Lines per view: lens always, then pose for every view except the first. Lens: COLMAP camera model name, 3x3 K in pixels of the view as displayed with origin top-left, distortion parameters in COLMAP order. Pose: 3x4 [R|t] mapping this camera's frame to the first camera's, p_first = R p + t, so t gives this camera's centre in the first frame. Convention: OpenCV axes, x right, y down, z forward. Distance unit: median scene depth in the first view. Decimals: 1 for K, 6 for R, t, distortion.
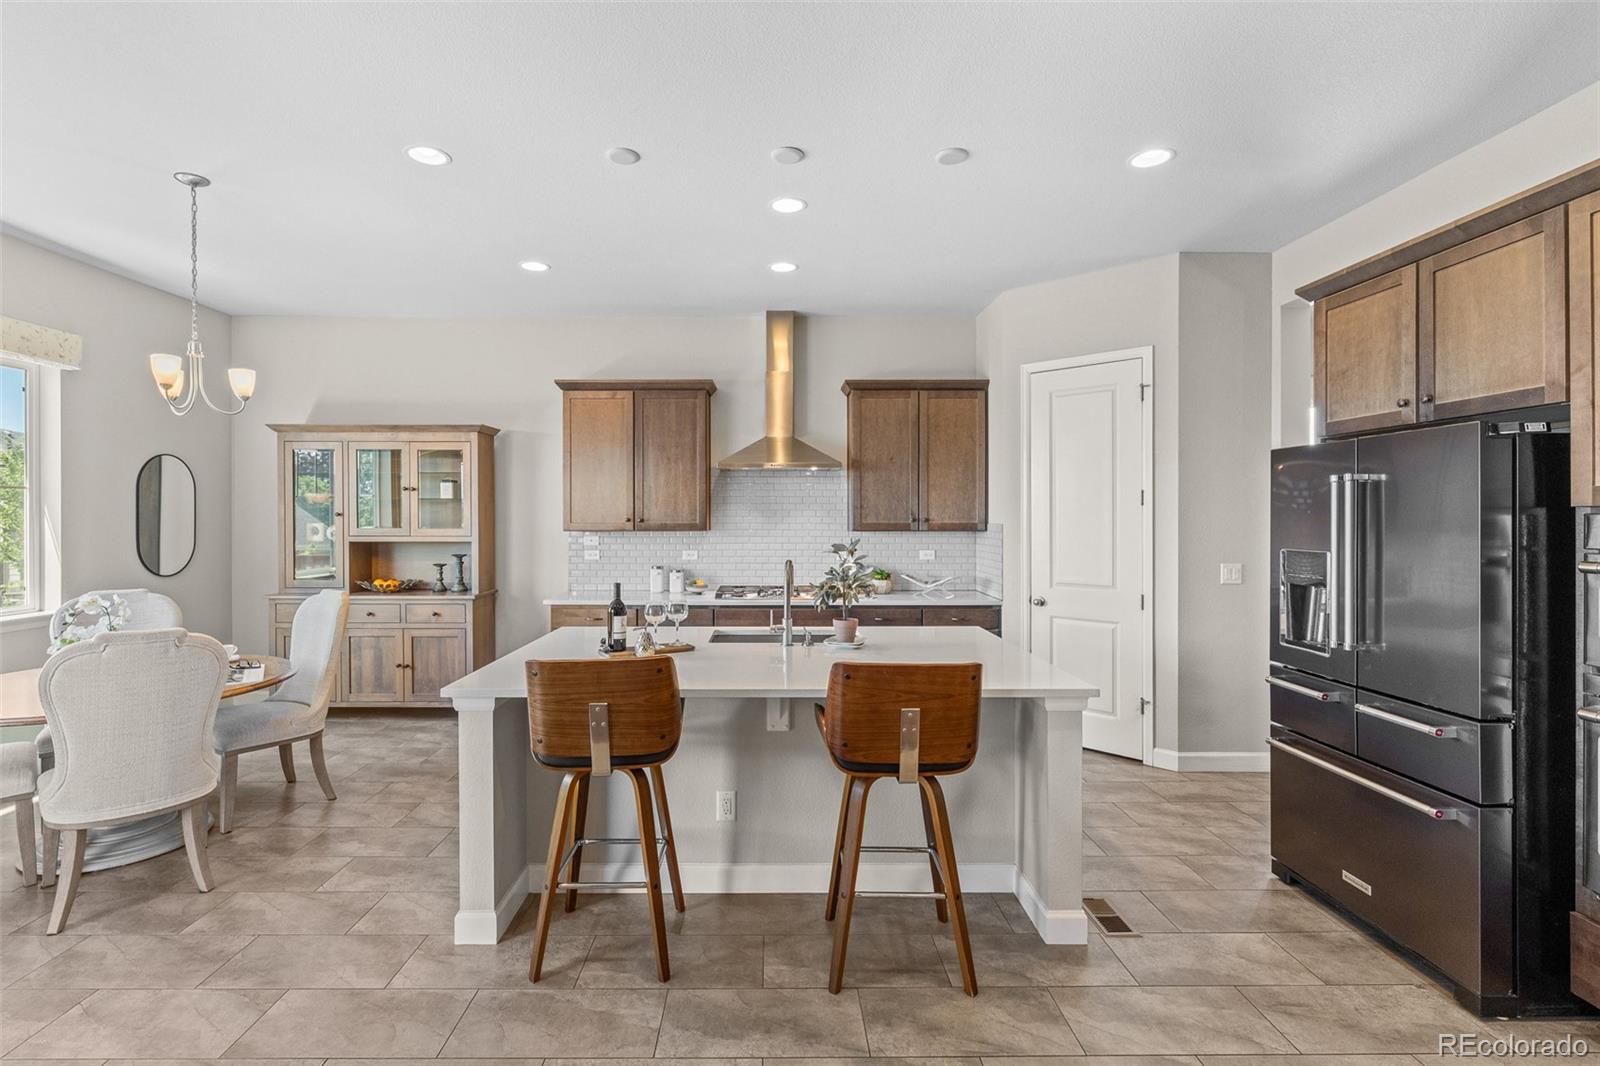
lens RADIAL K [[736.4, 0, 773.8], [0, 736.4, 515.0], [0, 0, 1]] dist [-0.009480, 0.003953]
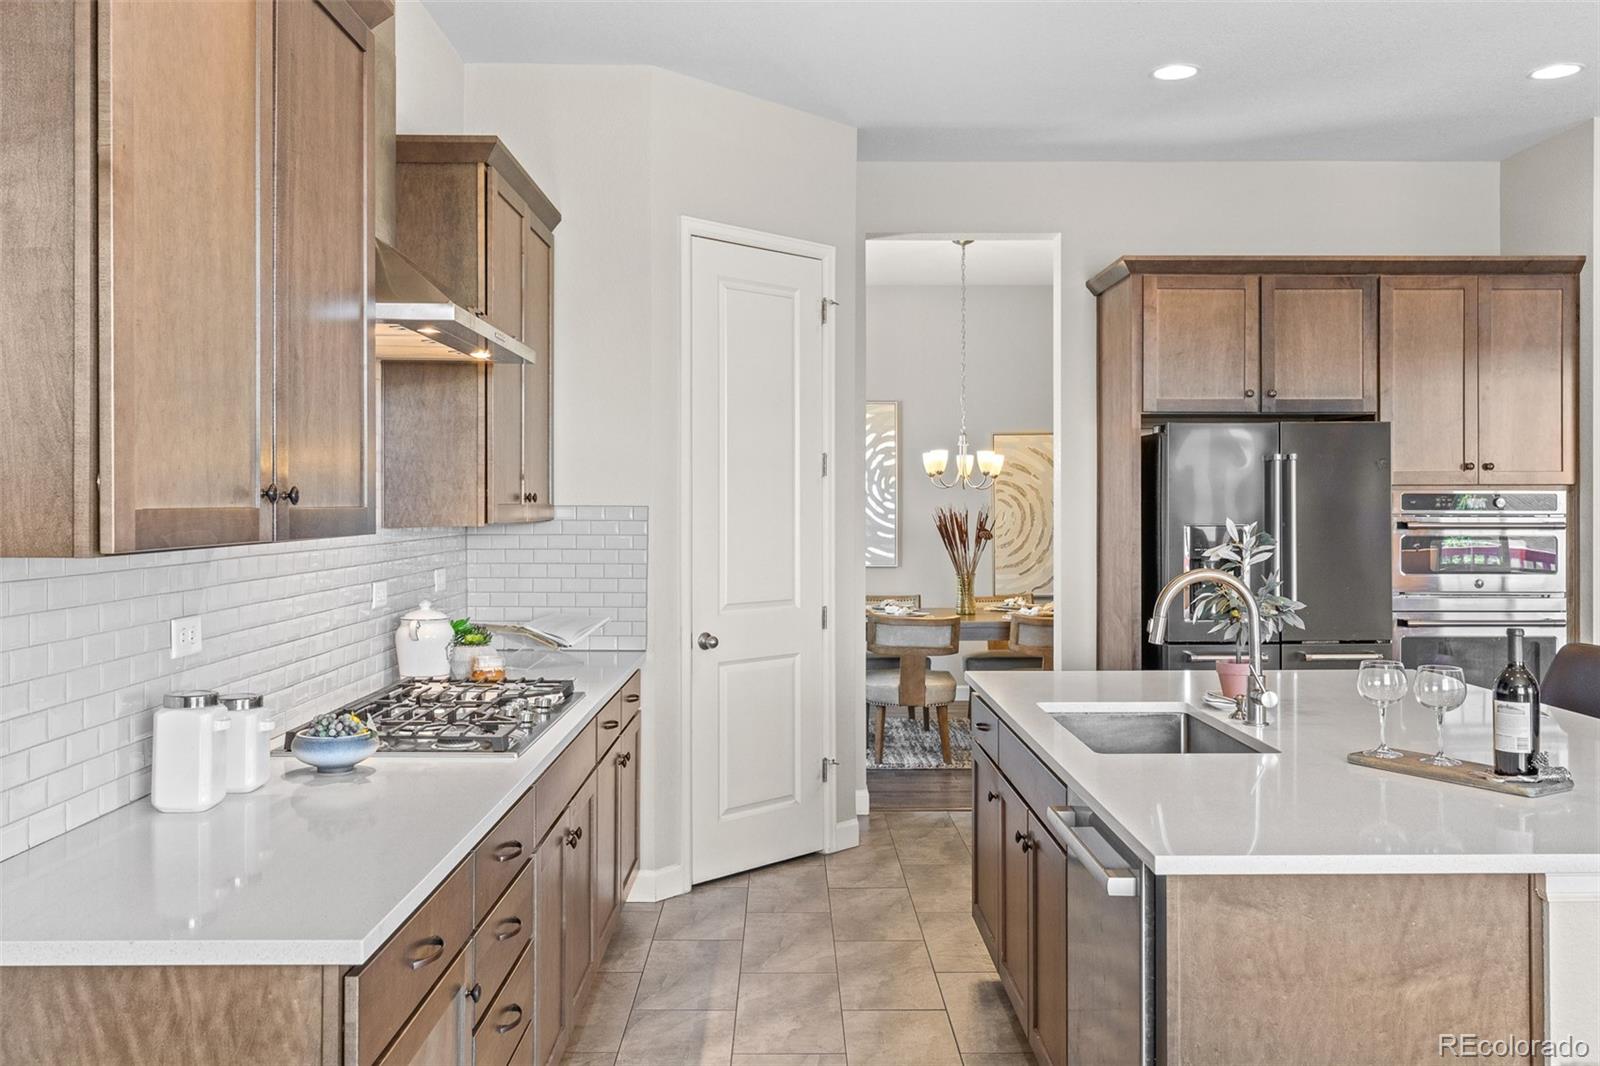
lens RADIAL K [[1316.7, 0, 804.2], [0, 1316.7, 498.8], [0, 0, 1]] dist [0.008145, 0.007140]
pose [[-0.004414, 0.002303, 0.999988, -0.606362], [-0.000801, 0.999997, -0.002307, 0.008985], [-0.999990, -0.000811, -0.004412, 0.855875]]
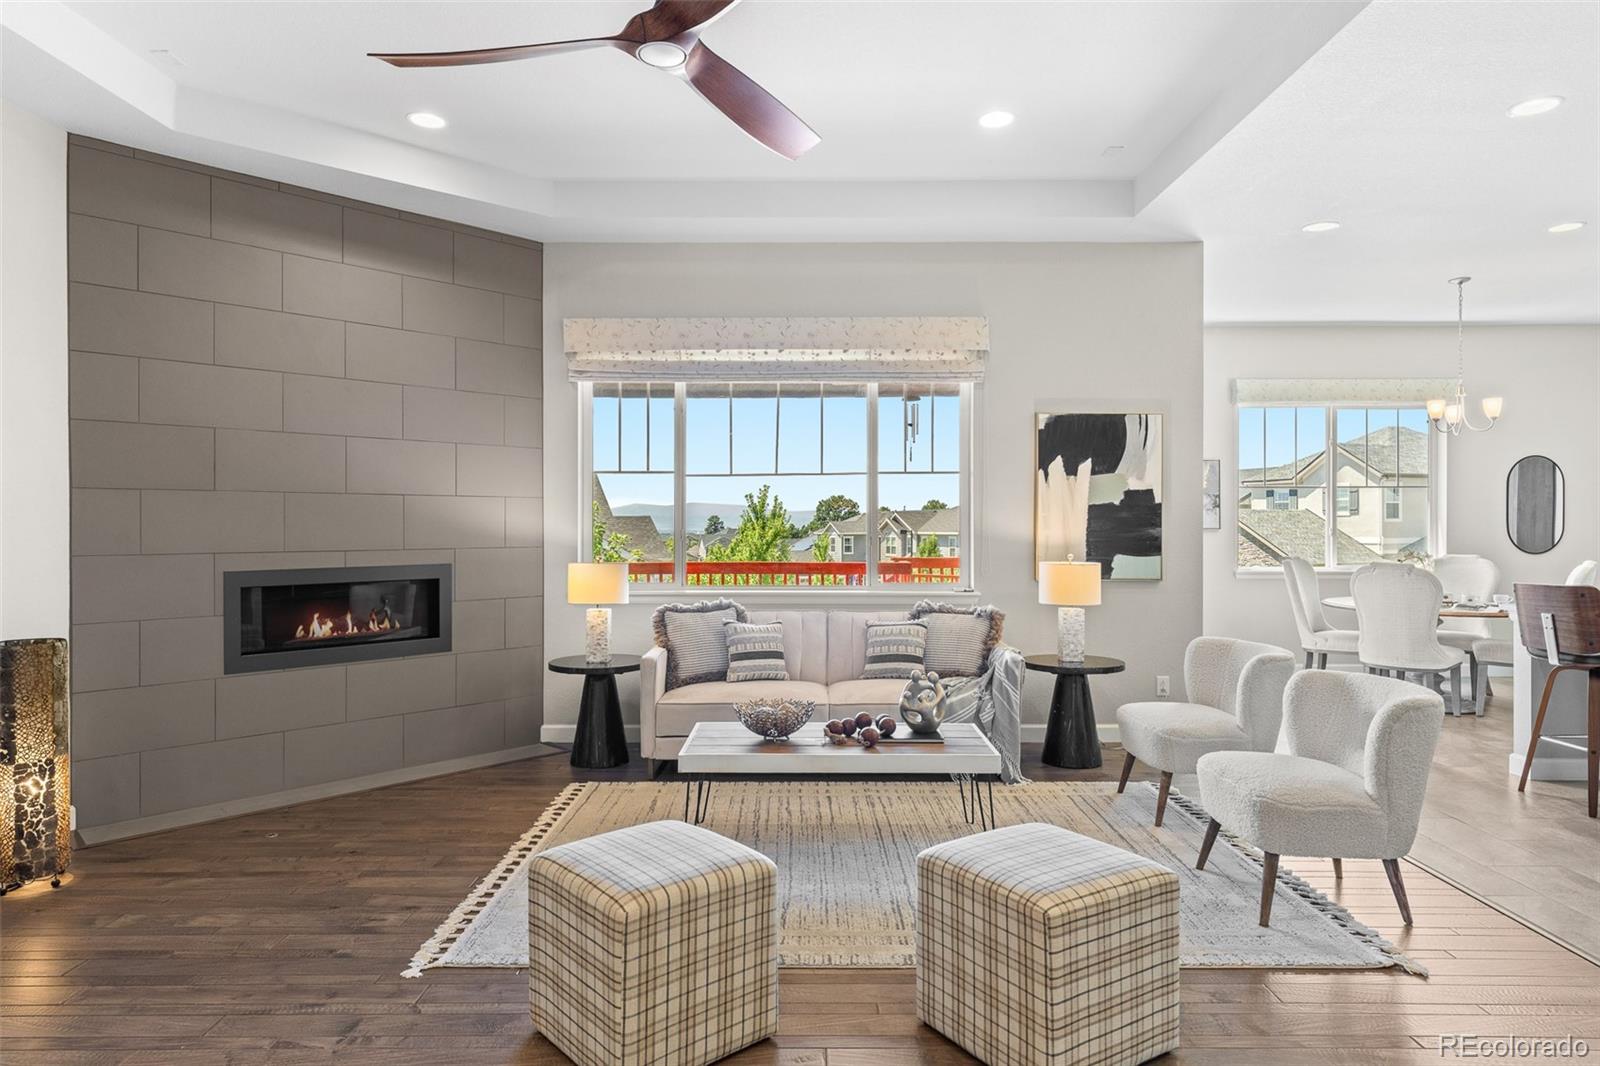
lens RADIAL K [[945.1, 0, 800.9], [0, 945.1, 527.1], [0, 0, 1]] dist [0.002182, -0.000603]
pose [[0.000127, 0.002846, -0.999996, 0.745823], [0.001207, 0.999995, 0.002847, 0.030576], [0.999999, -0.001208, 0.000124, -0.234394]]
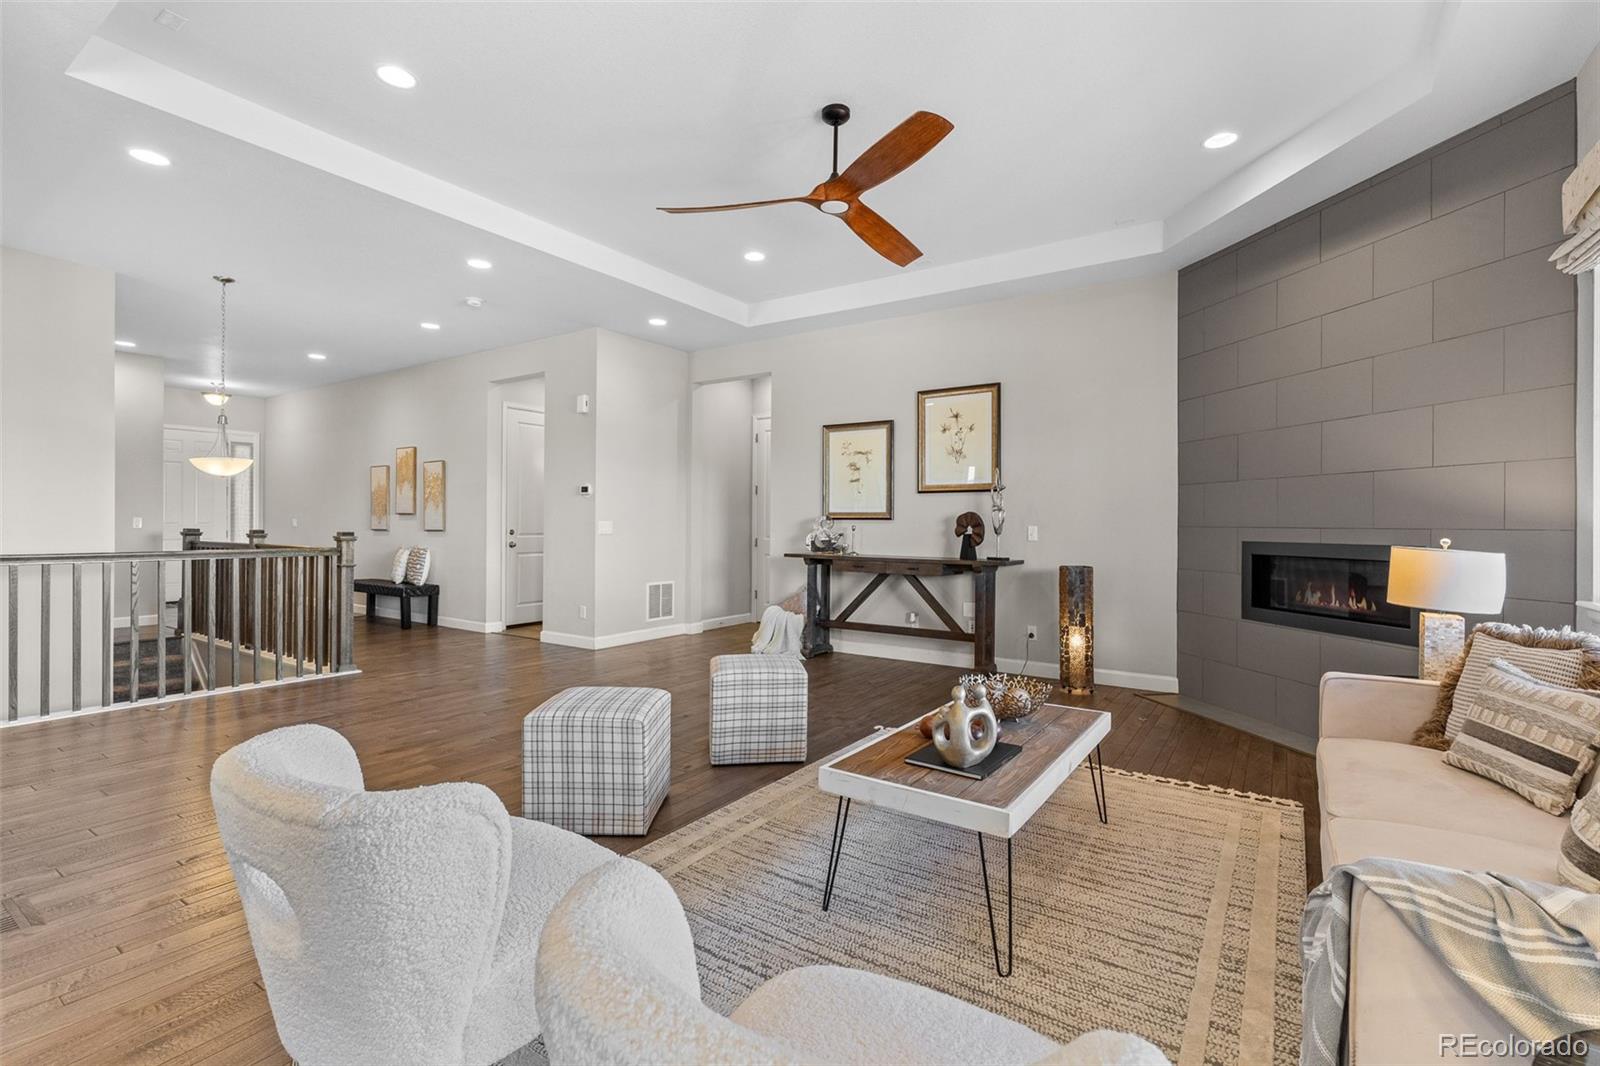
lens RADIAL K [[736.4, 0, 804.2], [0, 736.4, 508.2], [0, 0, 1]] dist [-0.009480, 0.003953]
pose [[-0.830863, 0.005243, 0.556452, -0.155842], [-0.006763, 0.999787, -0.019519, 0.053674], [-0.556436, -0.019980, -0.830650, 0.270079]]
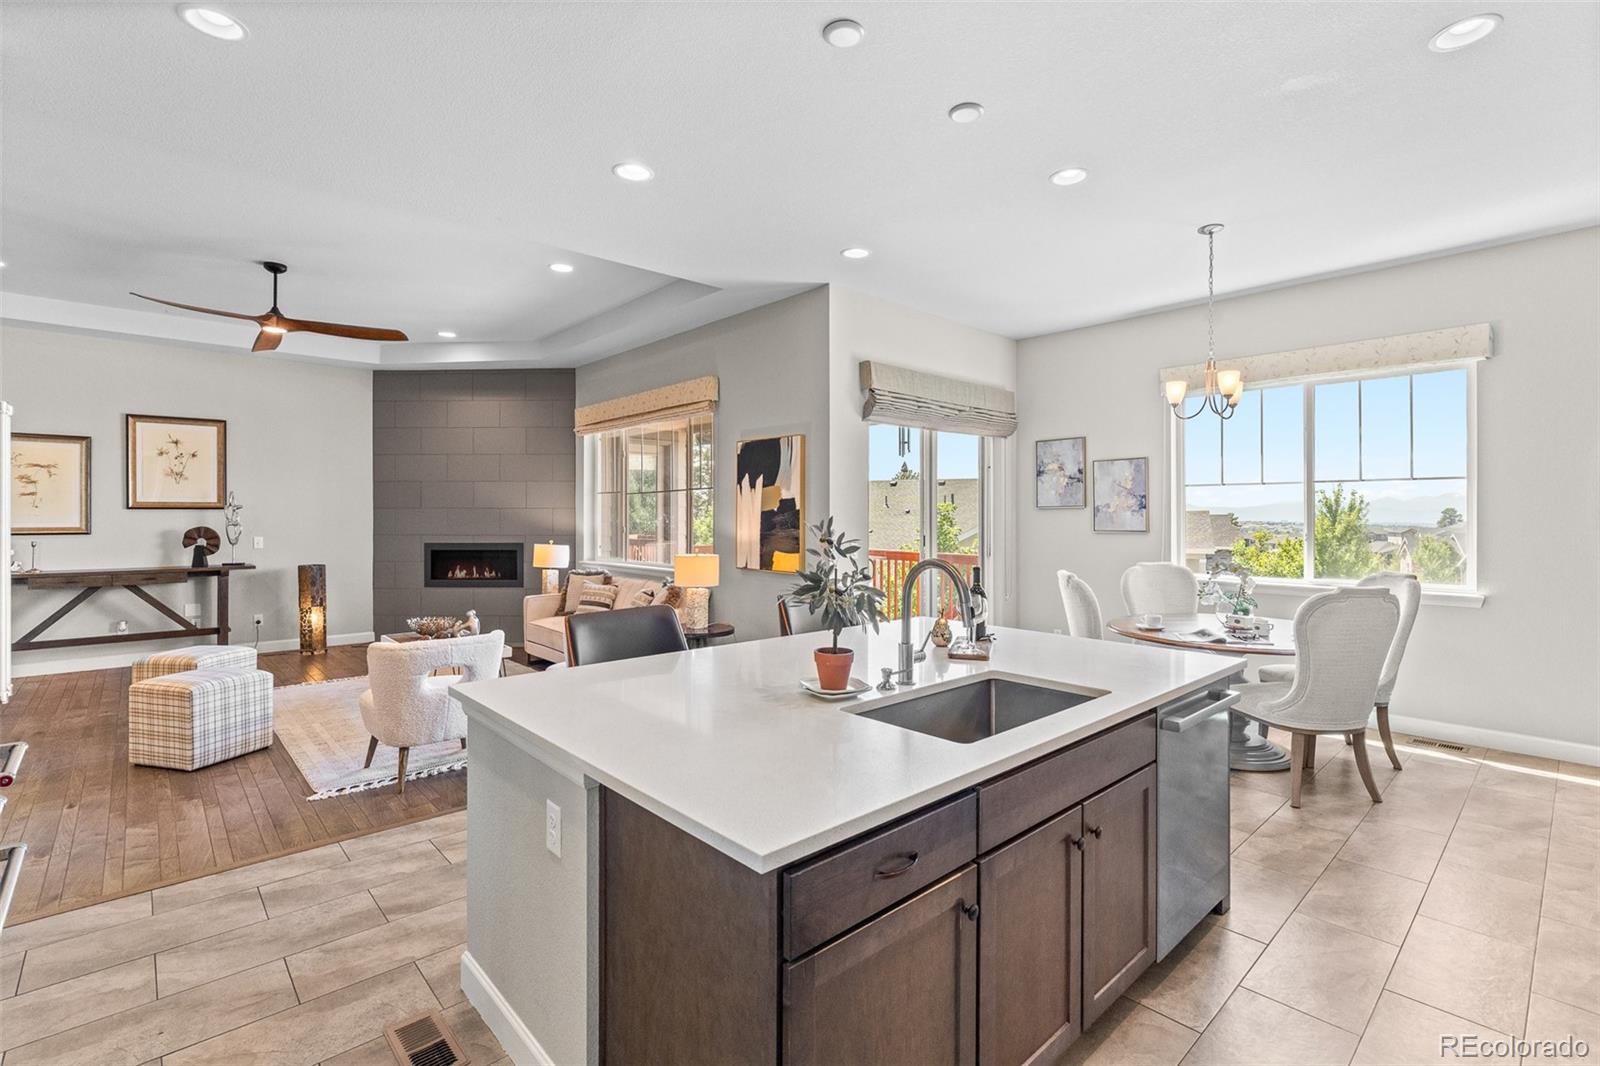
lens RADIAL K [[736.4, 0, 809.1], [0, 736.4, 517.0], [0, 0, 1]] dist [-0.009480, 0.003953]
pose [[-0.738507, 0.000178, -0.674245, 0.339015], [-0.000949, 0.999999, 0.001303, 0.015604], [0.674245, 0.001603, -0.738506, 0.918842]]
